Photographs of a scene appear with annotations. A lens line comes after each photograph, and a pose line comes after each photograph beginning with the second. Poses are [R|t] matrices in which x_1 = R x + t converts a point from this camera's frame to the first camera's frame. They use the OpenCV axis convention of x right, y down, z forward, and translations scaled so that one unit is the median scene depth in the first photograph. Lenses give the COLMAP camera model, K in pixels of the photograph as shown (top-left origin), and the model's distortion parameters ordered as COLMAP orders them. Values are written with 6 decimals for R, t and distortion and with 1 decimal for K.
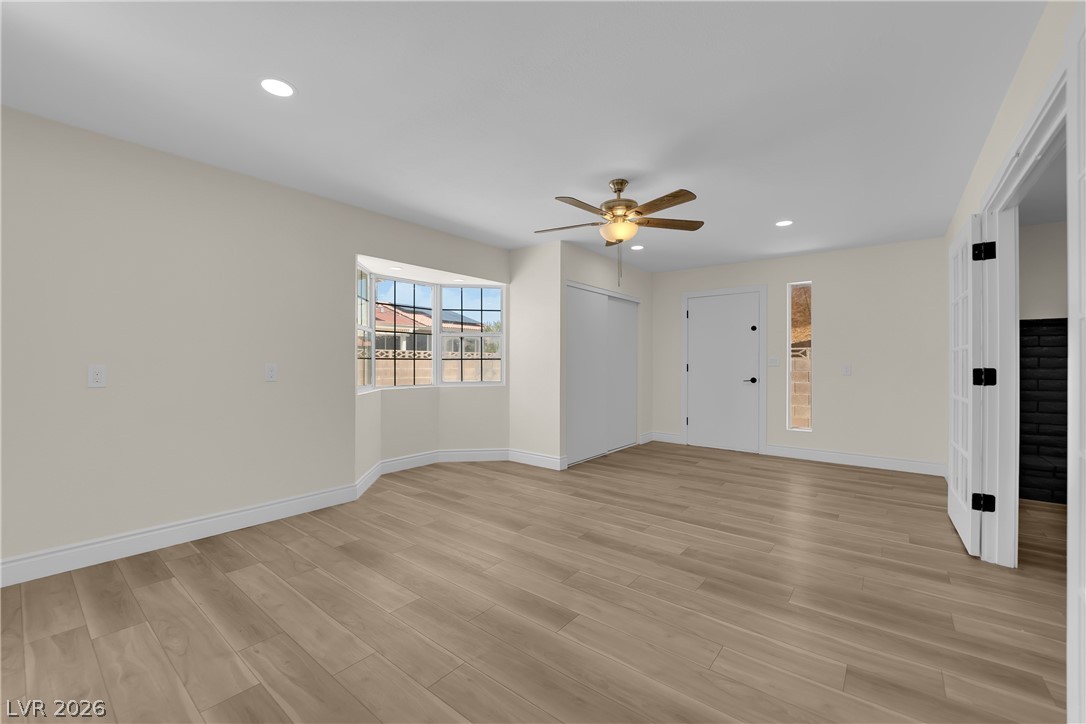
lens RADIAL K [[439.5, 0, 539.0], [0, 439.5, 349.5], [0, 0, 1]] dist [-0.013235, -0.001382]
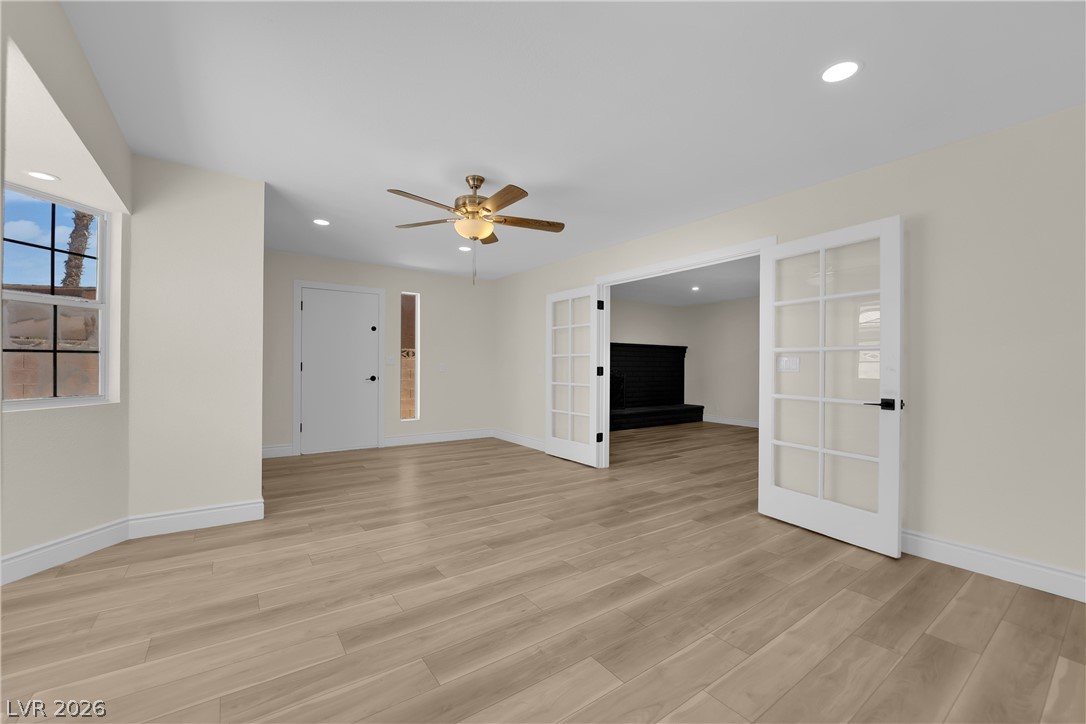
lens RADIAL K [[439.5, 0, 536.7], [0, 439.5, 342.0], [0, 0, 1]] dist [-0.013235, -0.001382]
pose [[0.269156, 0.047541, 0.961923, -0.745658], [-0.037392, 0.998544, -0.038888, 0.017691], [-0.962371, -0.025502, 0.270541, 0.610669]]
